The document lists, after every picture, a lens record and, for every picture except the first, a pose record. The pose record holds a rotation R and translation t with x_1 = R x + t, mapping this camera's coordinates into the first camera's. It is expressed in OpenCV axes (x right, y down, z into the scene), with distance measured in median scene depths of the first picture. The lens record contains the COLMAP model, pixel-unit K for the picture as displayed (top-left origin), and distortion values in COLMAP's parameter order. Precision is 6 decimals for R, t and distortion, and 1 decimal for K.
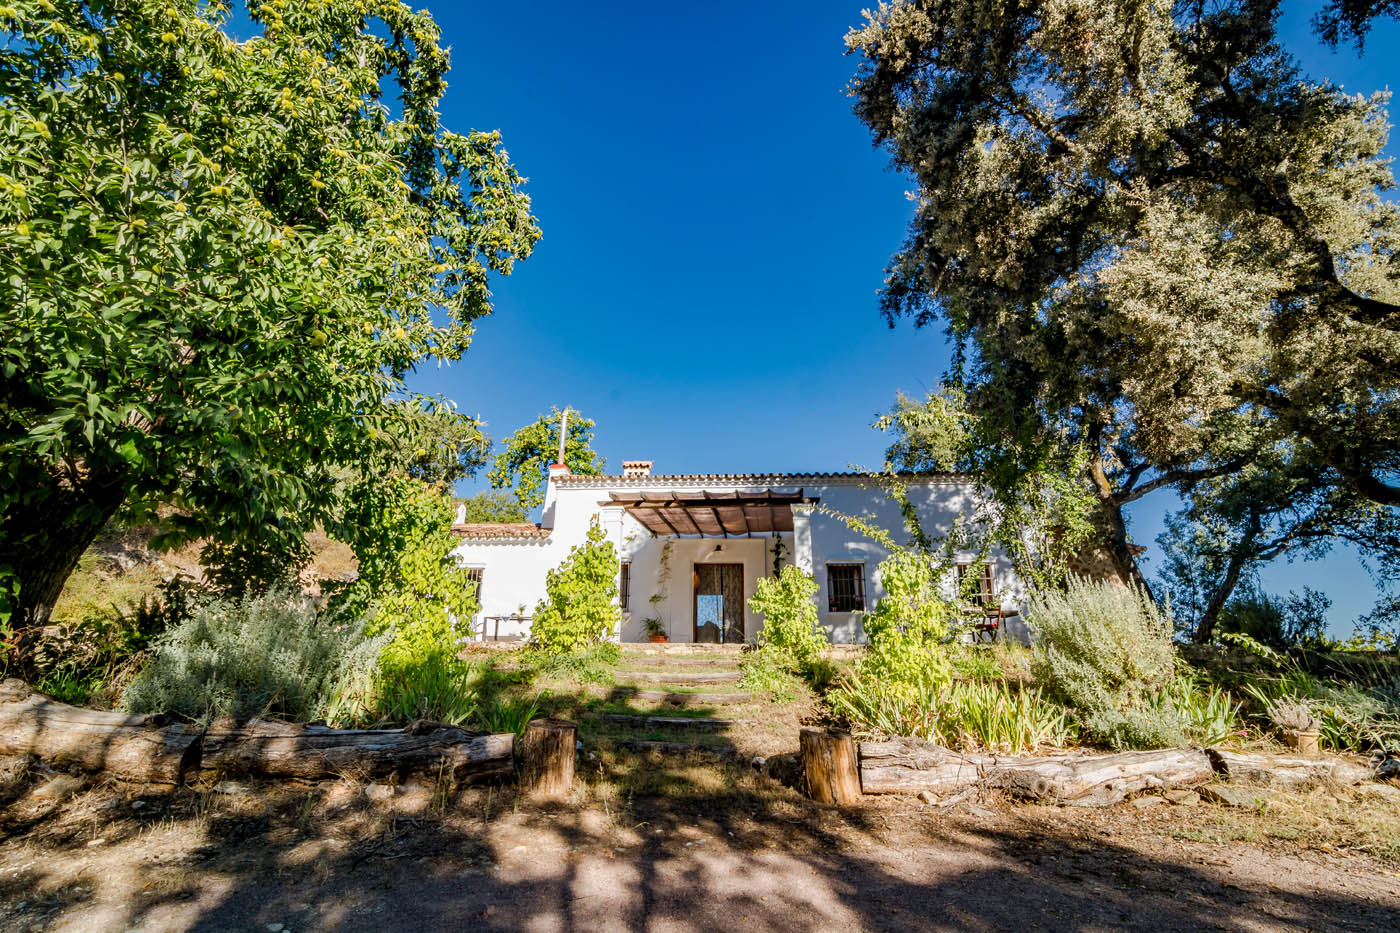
lens RADIAL K [[685.1, 0, 700.0], [0, 685.1, 466.5], [0, 0, 1]] dist [-0.001287, -0.000407]
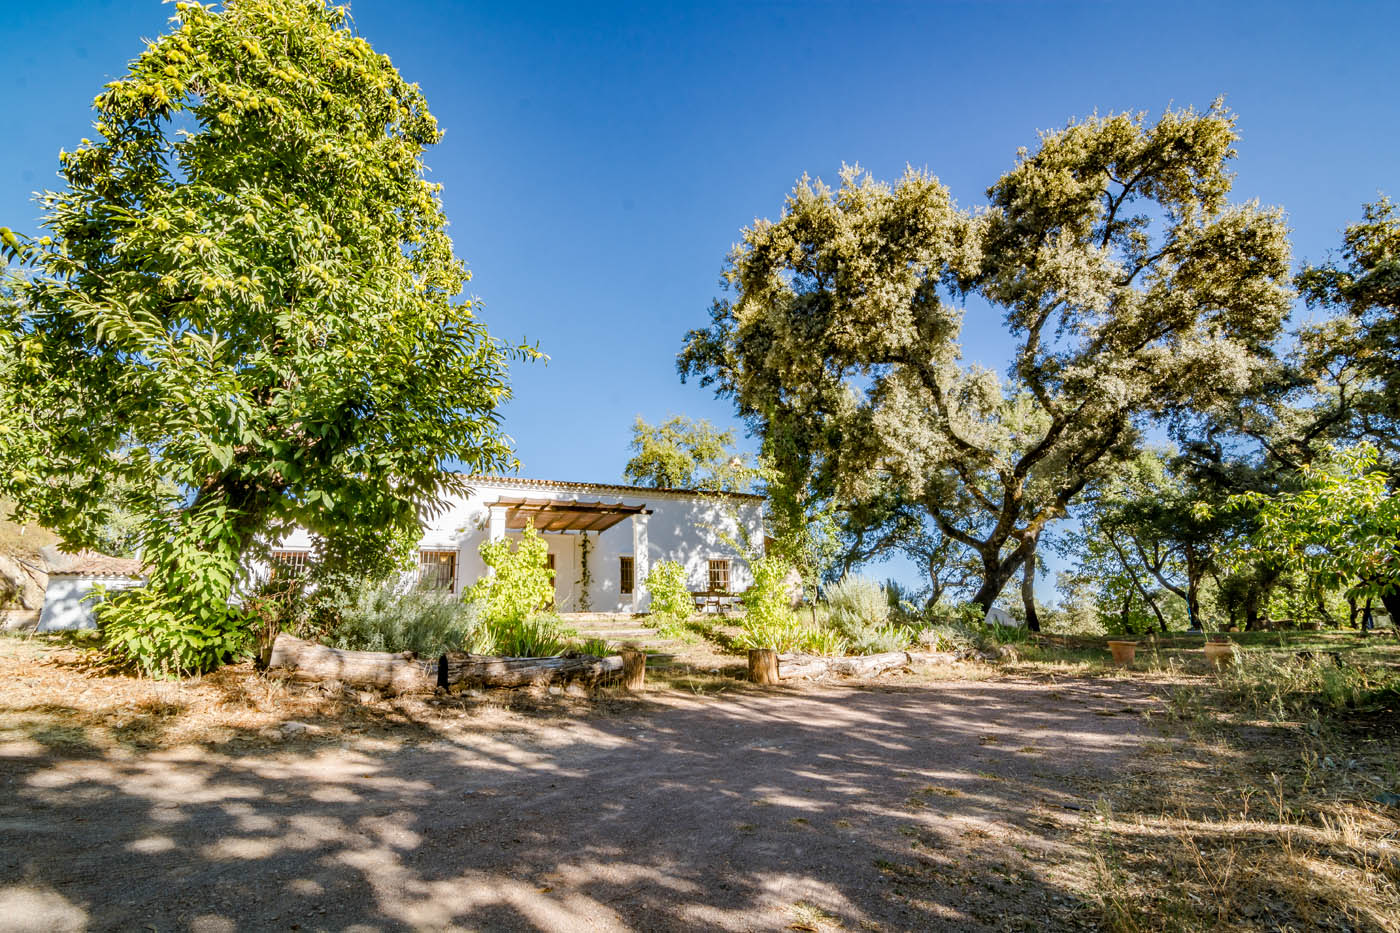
lens RADIAL K [[685.1, 0, 700.0], [0, 685.1, 466.5], [0, 0, 1]] dist [-0.001287, -0.000407]
pose [[0.871870, 0.092561, 0.480912, -0.421267], [-0.100942, 0.994856, -0.008478, -0.041737], [-0.479223, -0.041153, 0.876728, -0.263862]]
